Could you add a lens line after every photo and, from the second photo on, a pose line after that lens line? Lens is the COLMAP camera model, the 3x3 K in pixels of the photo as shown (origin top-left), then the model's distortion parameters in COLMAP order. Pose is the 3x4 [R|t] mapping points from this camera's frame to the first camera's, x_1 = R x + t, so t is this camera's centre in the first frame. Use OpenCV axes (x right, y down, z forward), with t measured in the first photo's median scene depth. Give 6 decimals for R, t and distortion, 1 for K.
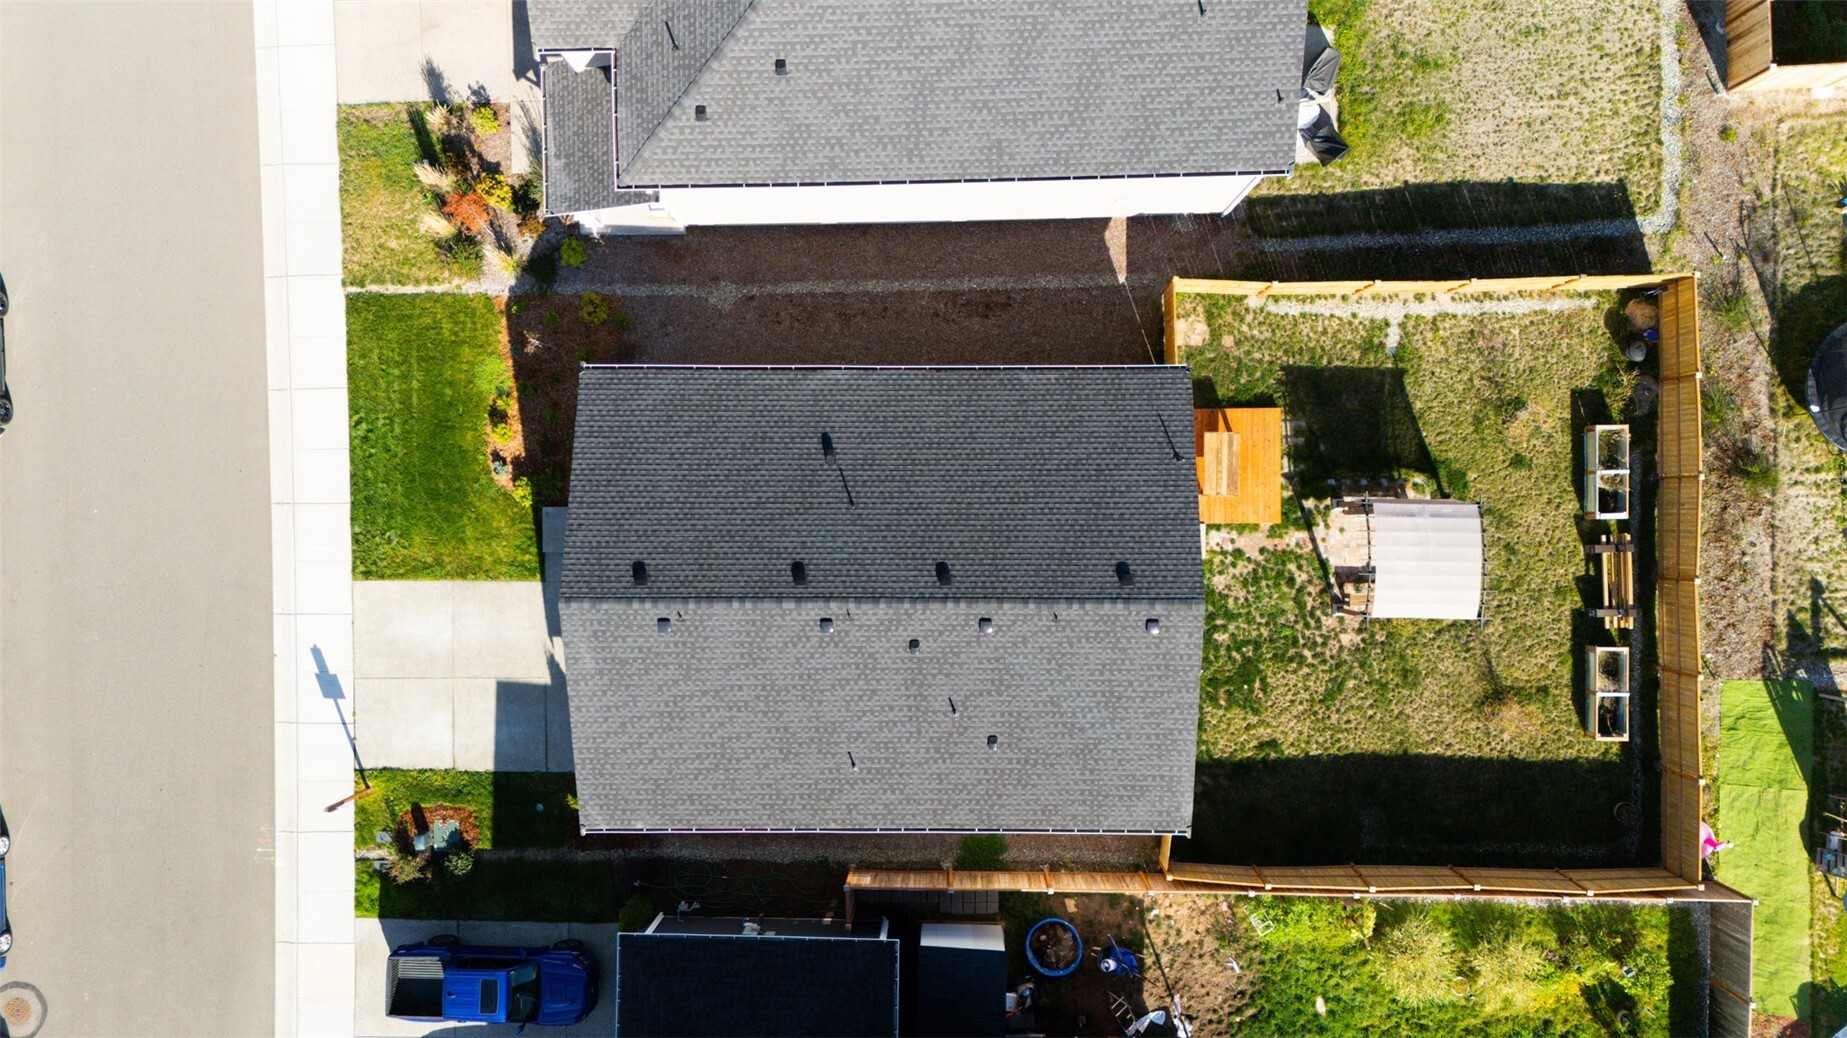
lens RADIAL K [[1357.9, 0, 923.5], [0, 1357.9, 519.0], [0, 0, 1]] dist [0.085944, -0.095306]
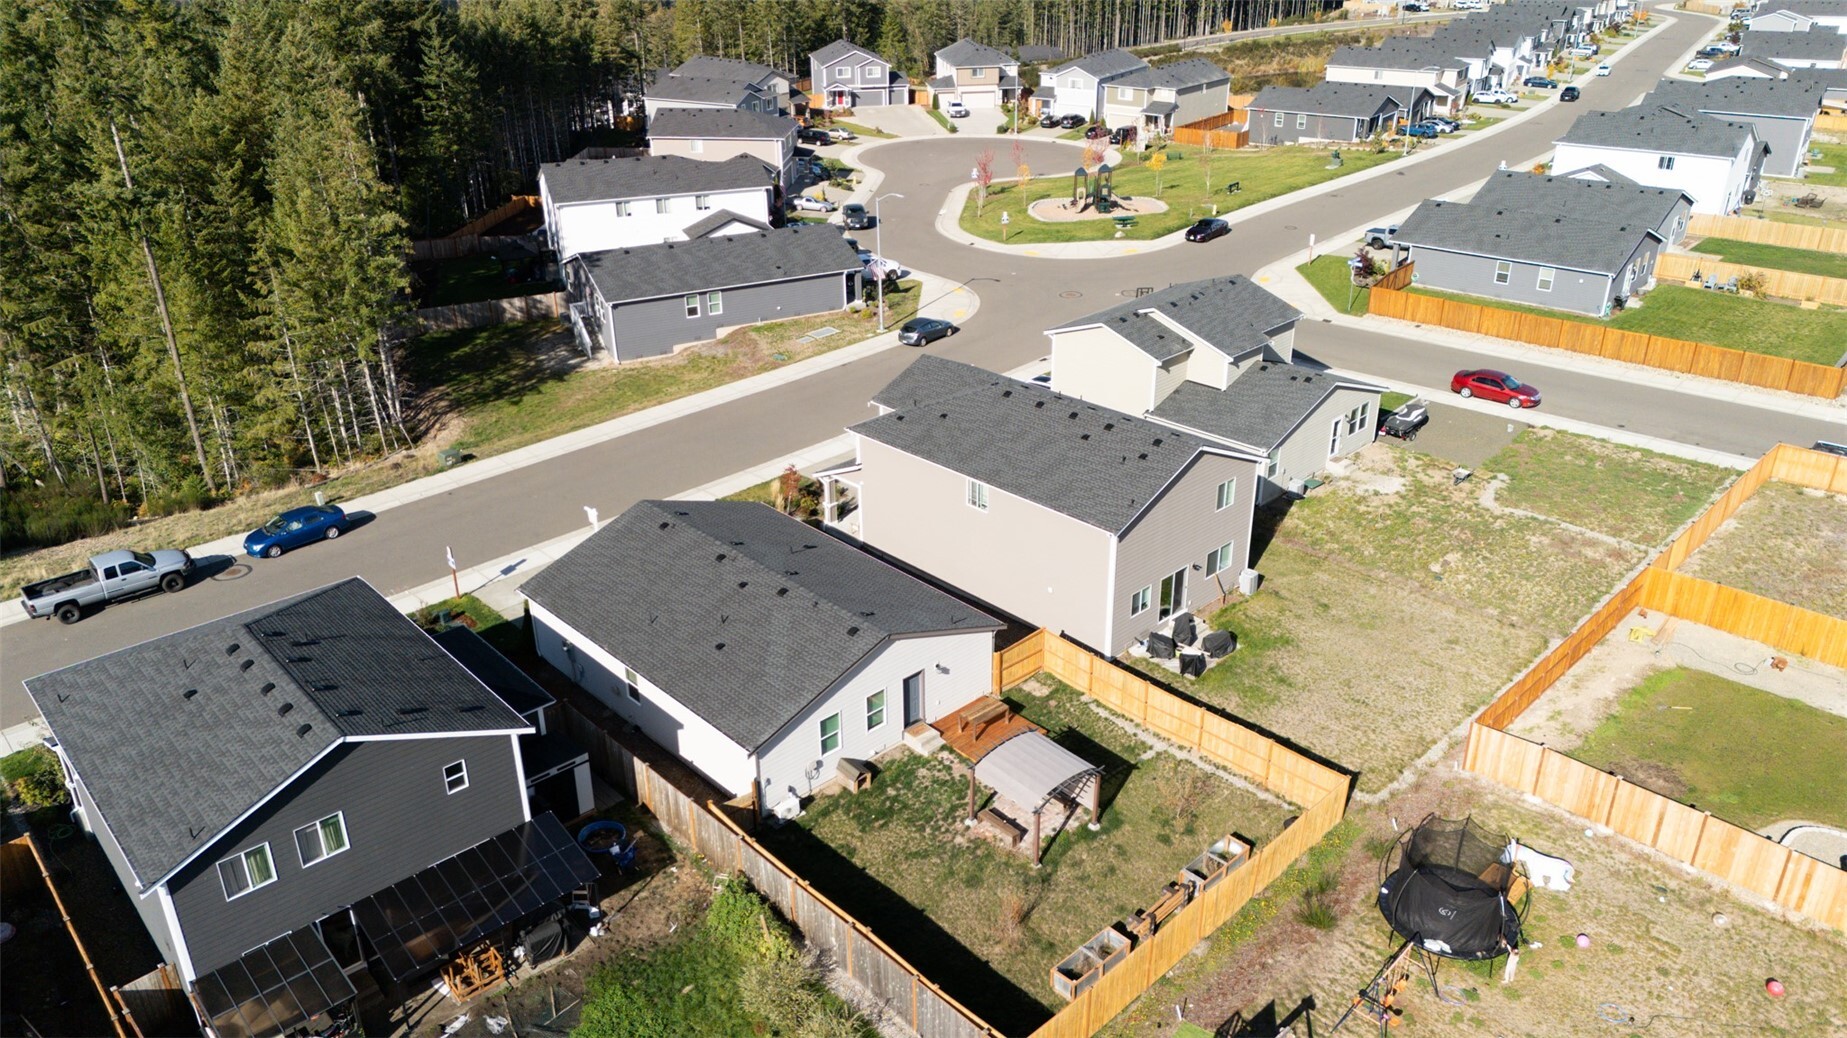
lens RADIAL K [[1357.9, 0, 923.5], [0, 1357.9, 519.0], [0, 0, 1]] dist [0.085944, -0.095306]
pose [[0.681675, 0.326224, -0.654902, 0.982399], [-0.731597, 0.292670, -0.615719, 0.766167], [-0.009193, 0.898845, 0.438170, 0.229303]]
